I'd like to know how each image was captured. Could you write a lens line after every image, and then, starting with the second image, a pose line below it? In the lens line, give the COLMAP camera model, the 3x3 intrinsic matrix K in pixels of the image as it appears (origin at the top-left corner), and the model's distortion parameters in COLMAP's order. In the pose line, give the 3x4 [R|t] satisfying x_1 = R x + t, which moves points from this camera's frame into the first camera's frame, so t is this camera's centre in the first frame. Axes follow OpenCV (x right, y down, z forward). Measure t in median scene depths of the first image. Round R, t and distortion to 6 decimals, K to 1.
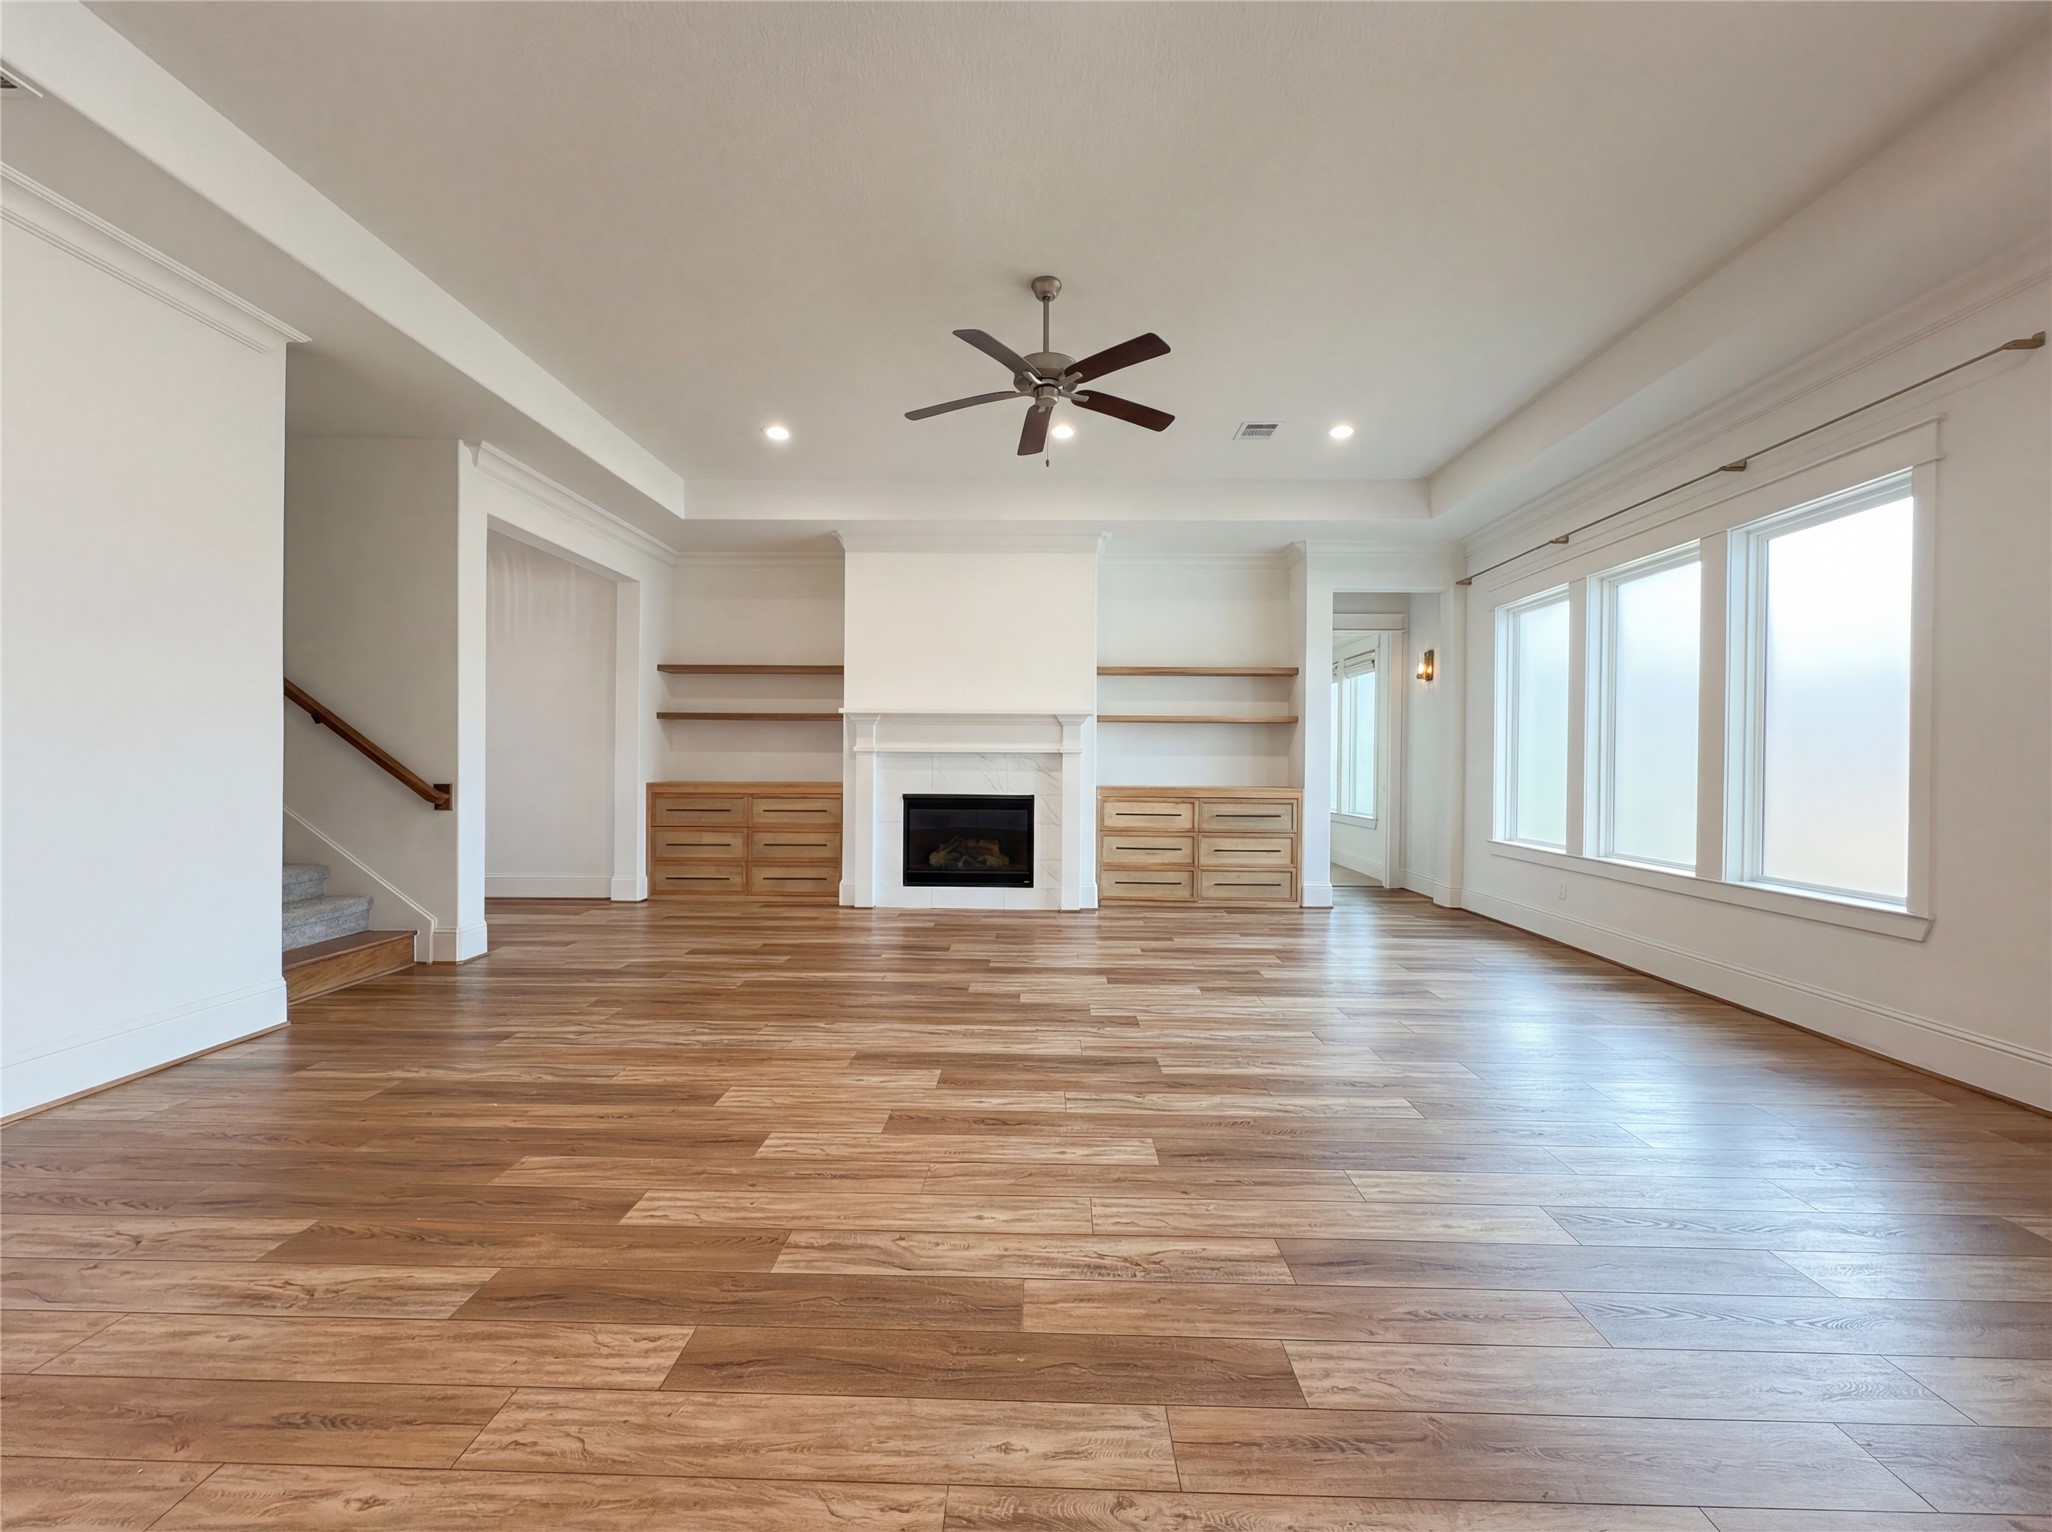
lens RADIAL K [[814.4, 0, 1026.0], [0, 814.4, 766.0], [0, 0, 1]] dist [0.000230, -0.000337]
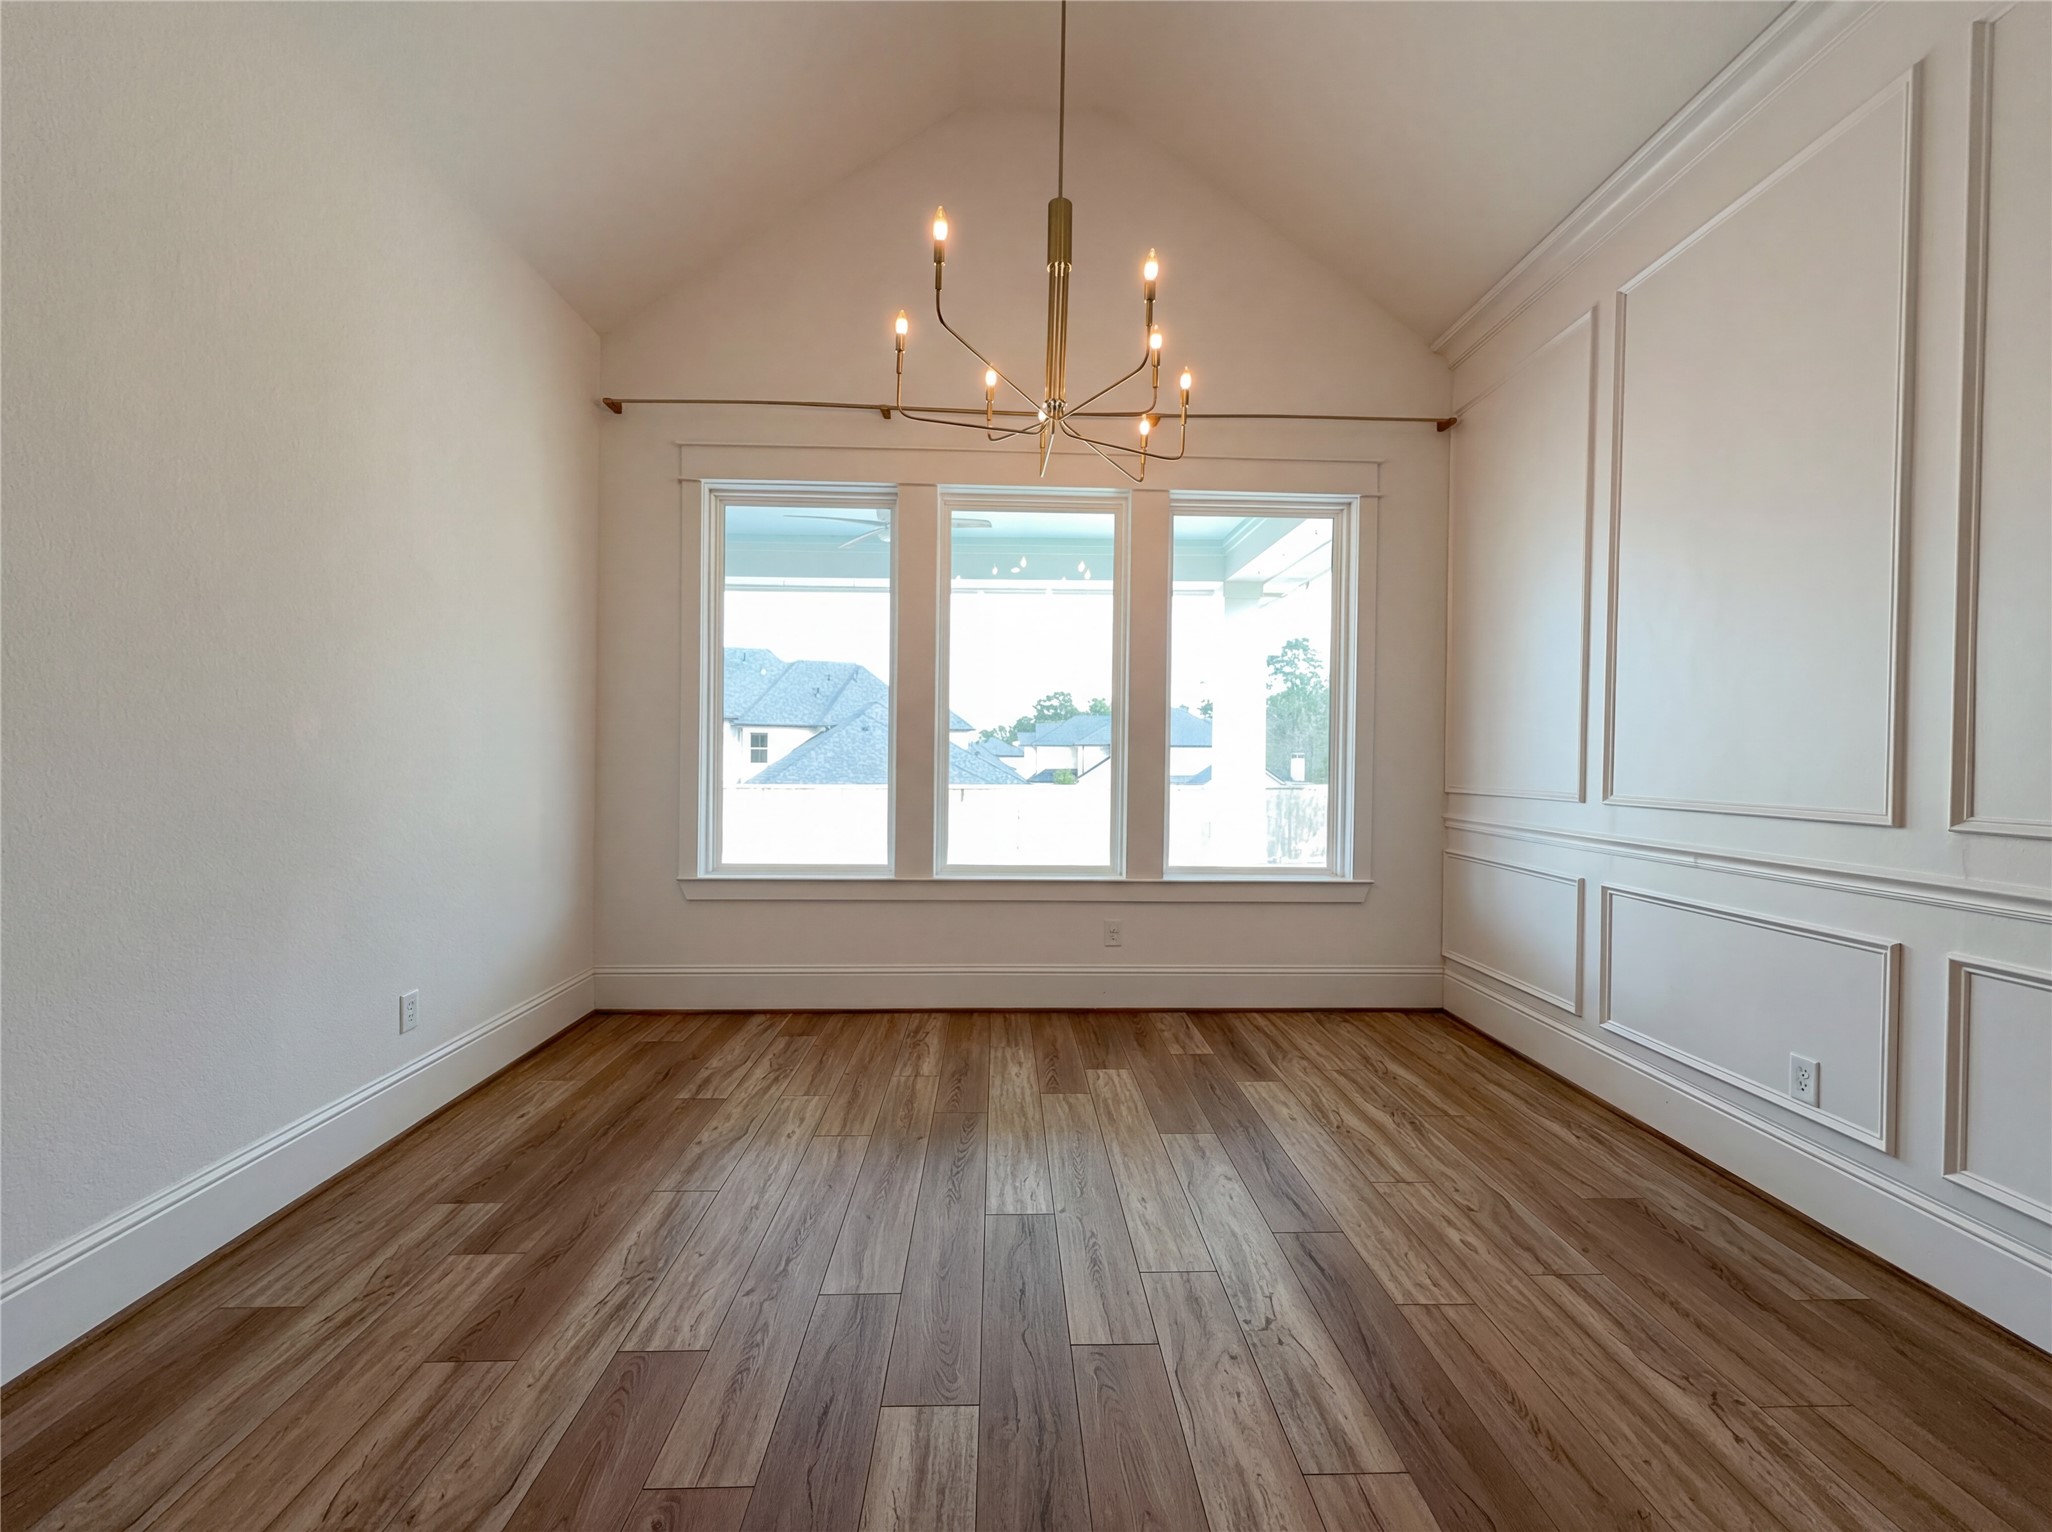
lens RADIAL K [[814.4, 0, 1026.0], [0, 814.4, 766.0], [0, 0, 1]] dist [0.000230, -0.000337]
pose [[-0.040477, -0.020312, 0.998974, -0.085693], [-0.007063, 0.999774, 0.020042, -0.009001], [-0.999156, -0.006244, -0.040611, 1.387750]]
